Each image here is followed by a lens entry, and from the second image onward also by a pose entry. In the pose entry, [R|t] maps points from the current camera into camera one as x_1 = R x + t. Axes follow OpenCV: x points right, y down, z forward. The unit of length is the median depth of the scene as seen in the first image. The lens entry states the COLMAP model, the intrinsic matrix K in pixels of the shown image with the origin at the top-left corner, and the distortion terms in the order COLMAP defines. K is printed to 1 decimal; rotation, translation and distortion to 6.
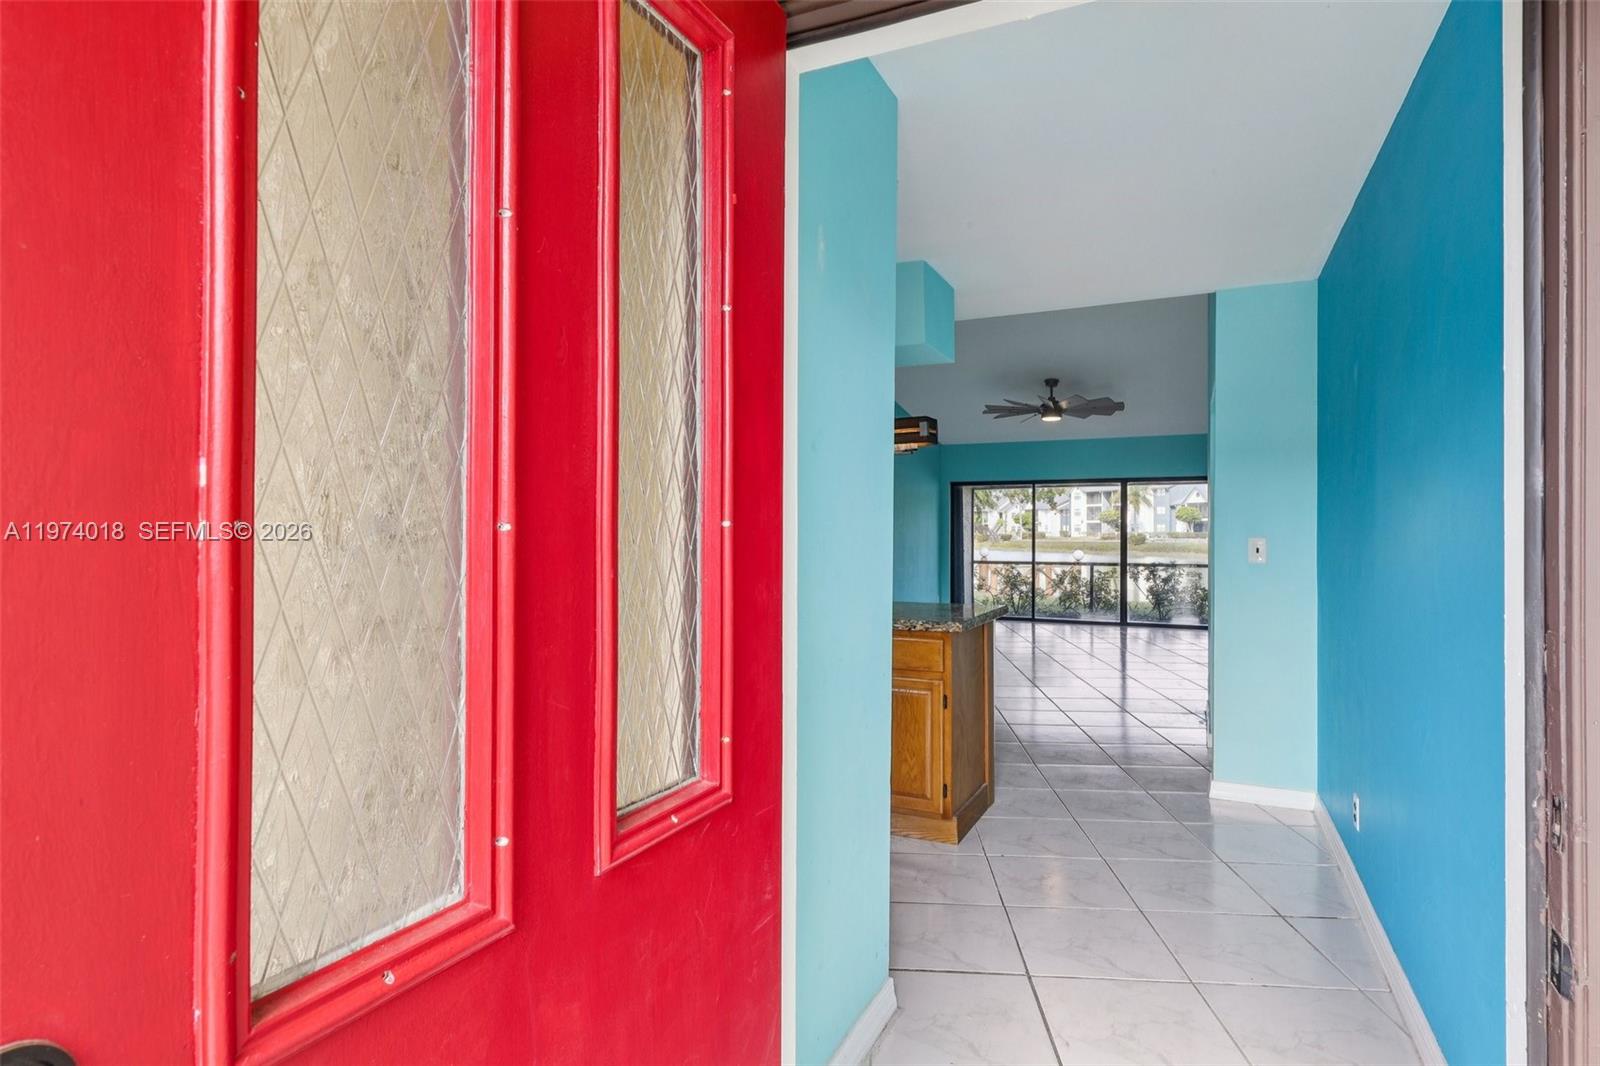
lens RADIAL K [[820.7, 0, 801.0], [0, 820.7, 519.7], [0, 0, 1]] dist [-0.013700, 0.000993]
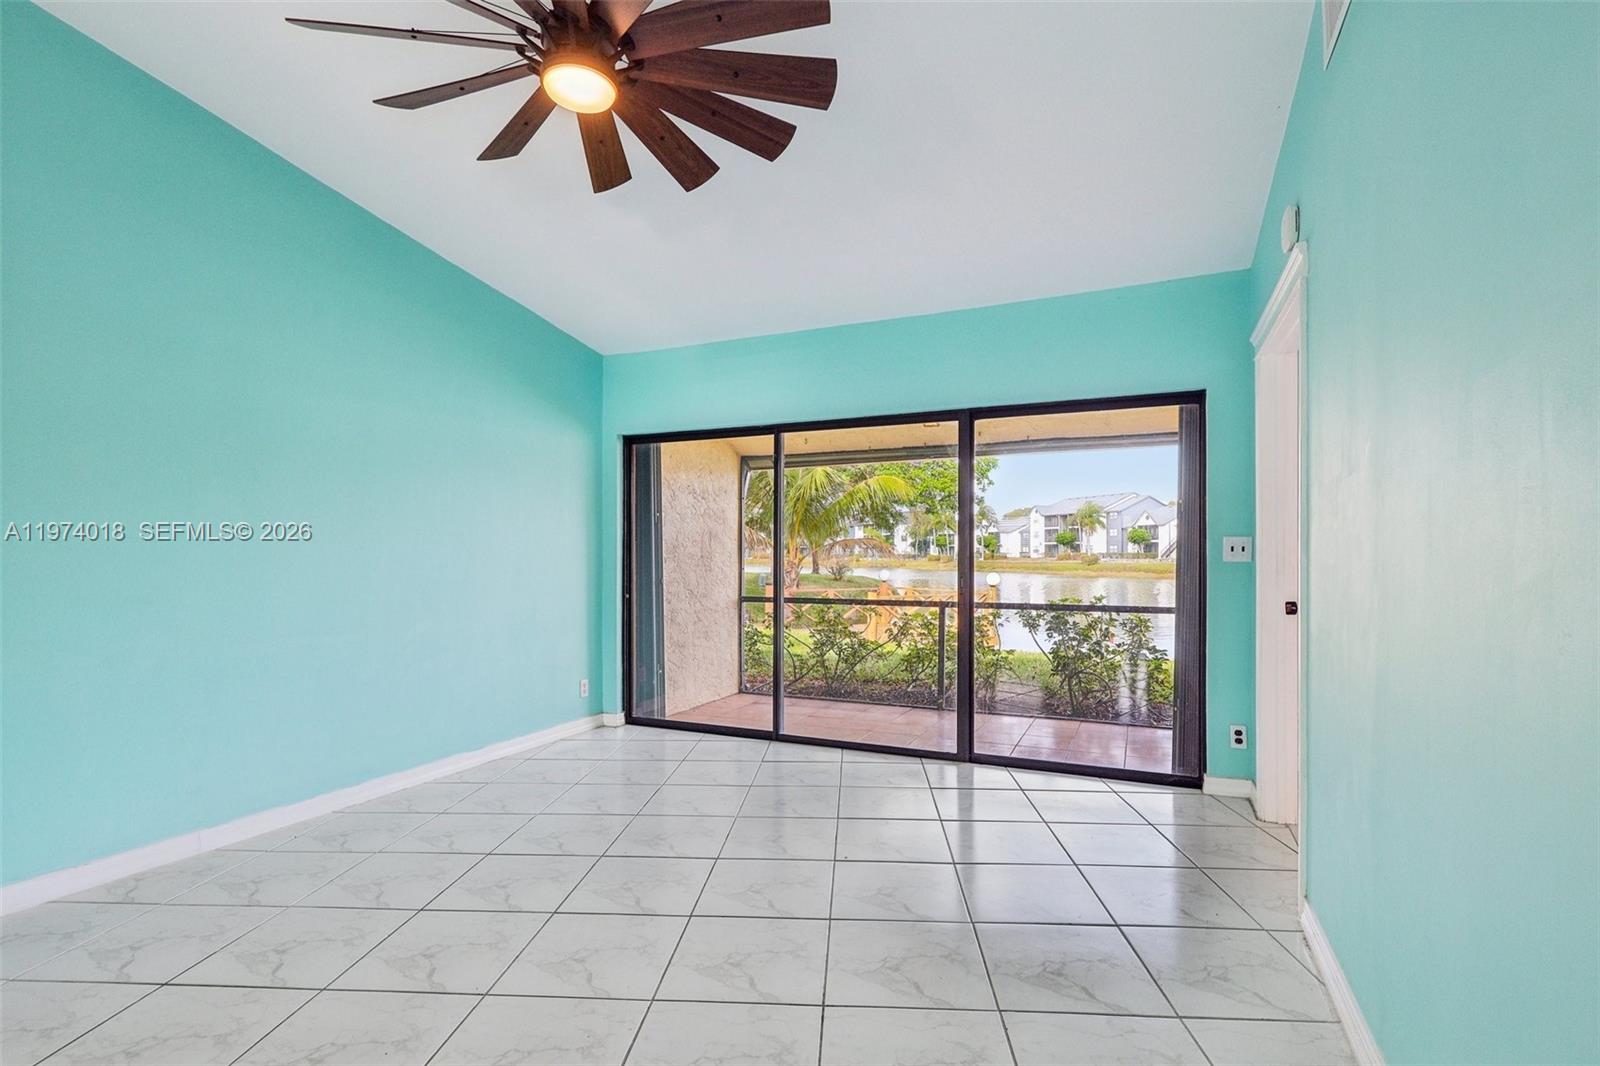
lens RADIAL K [[732.7, 0, 824.5], [0, 732.7, 551.5], [0, 0, 1]] dist [-0.002260, -0.002696]
pose [[0.999356, -0.003358, 0.035729, 0.254208], [0.002965, 0.999935, 0.011053, 0.014457], [-0.035764, -0.010940, 0.999300, 0.518126]]
